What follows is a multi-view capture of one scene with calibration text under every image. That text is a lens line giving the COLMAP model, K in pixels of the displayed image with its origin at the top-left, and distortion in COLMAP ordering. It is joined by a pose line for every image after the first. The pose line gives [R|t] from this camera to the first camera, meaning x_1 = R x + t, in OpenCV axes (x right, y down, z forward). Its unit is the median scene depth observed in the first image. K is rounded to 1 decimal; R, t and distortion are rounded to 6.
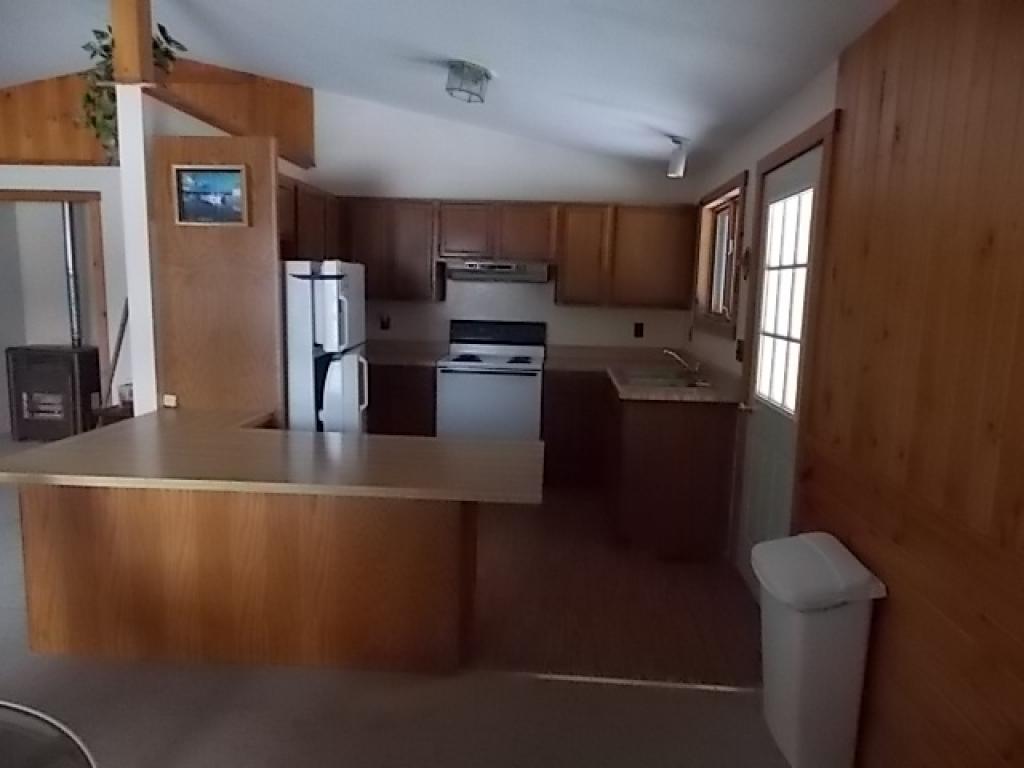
lens RADIAL K [[727.0, 0, 511.5], [0, 727.0, 387.7], [0, 0, 1]] dist [0.040116, 0.001607]
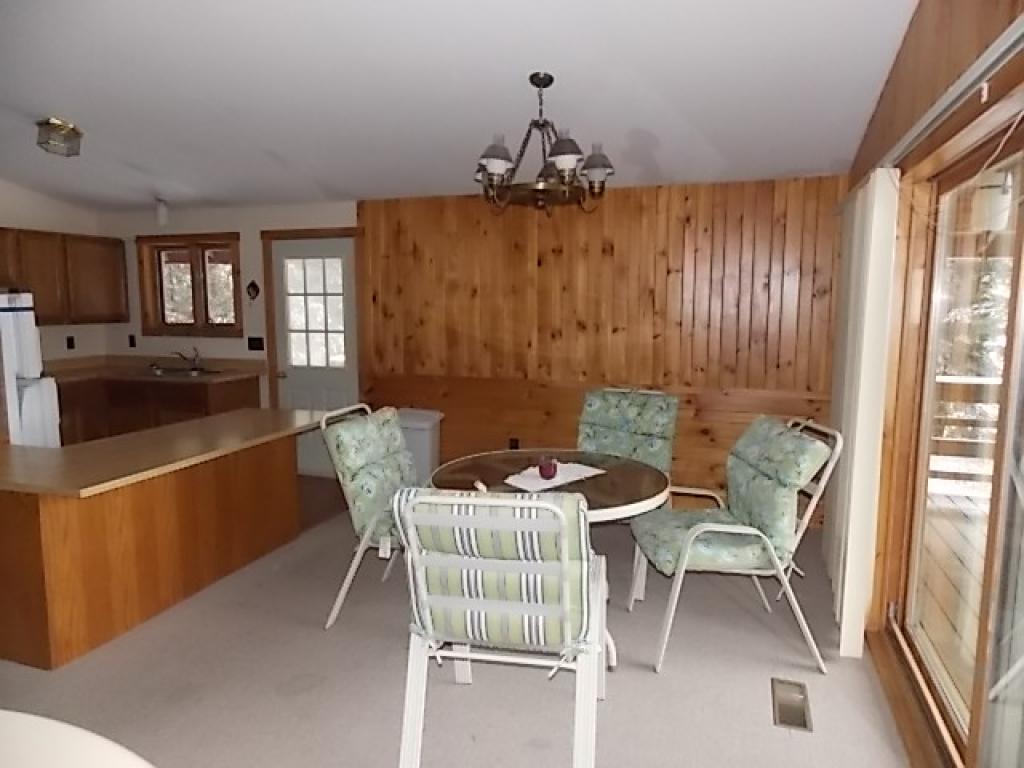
lens RADIAL K [[680.7, 0, 512.3], [0, 680.7, 383.0], [0, 0, 1]] dist [0.006309, 0.001235]
pose [[0.252989, -0.142658, 0.956894, -1.045579], [0.144611, 0.983533, 0.108397, -0.046915], [-0.956600, 0.110954, 0.269453, 0.037349]]
